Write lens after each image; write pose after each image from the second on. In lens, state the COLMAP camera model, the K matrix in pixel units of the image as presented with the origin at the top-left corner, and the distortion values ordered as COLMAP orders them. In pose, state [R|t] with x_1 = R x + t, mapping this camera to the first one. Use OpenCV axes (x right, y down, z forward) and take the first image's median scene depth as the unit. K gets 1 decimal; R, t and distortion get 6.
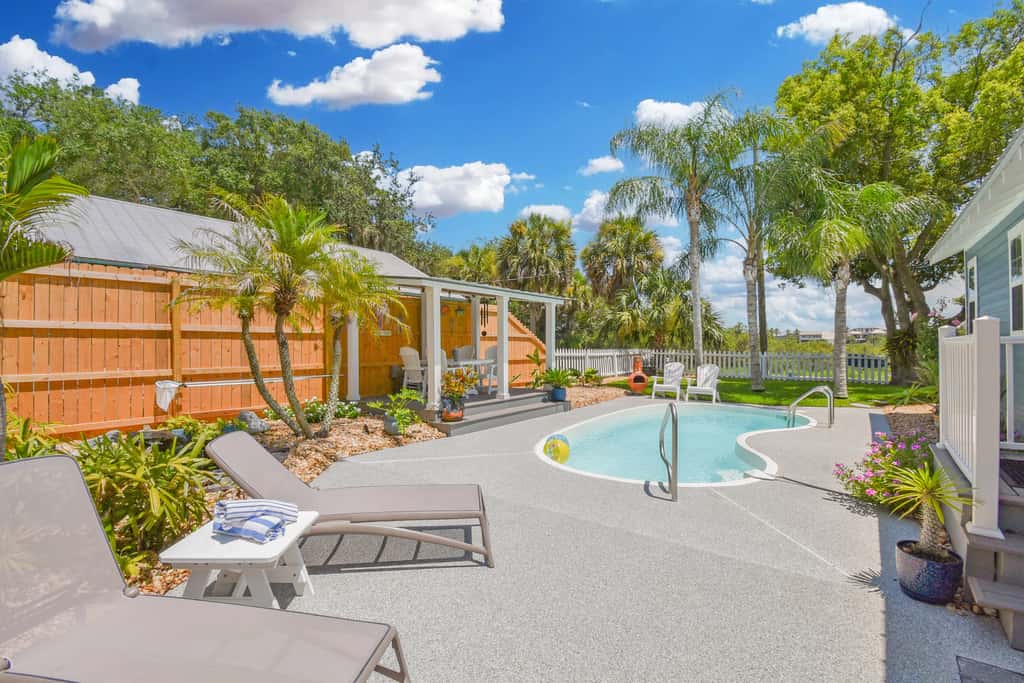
lens RADIAL K [[454.4, 0, 498.0], [0, 454.4, 341.2], [0, 0, 1]] dist [0.002236, -0.017512]
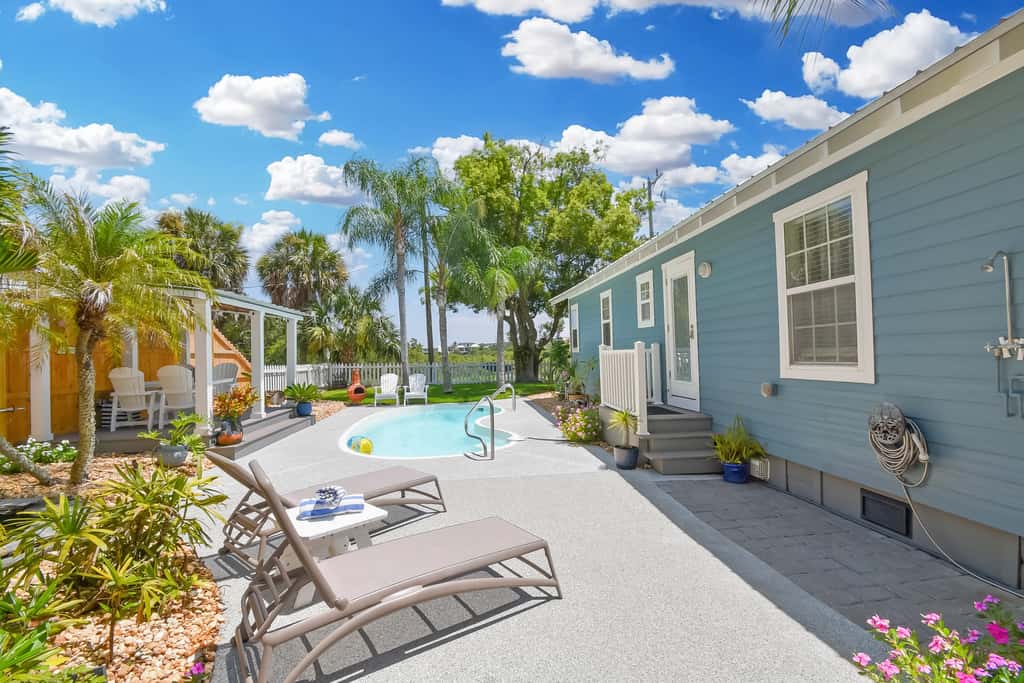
lens RADIAL K [[456.3, 0, 512.0], [0, 456.3, 341.5], [0, 0, 1]] dist [0.003043, -0.015895]
pose [[0.710574, 0.005559, 0.703600, -0.220939], [0.016629, 0.999557, -0.024691, -0.001446], [-0.703426, 0.029245, 0.710167, -0.048597]]
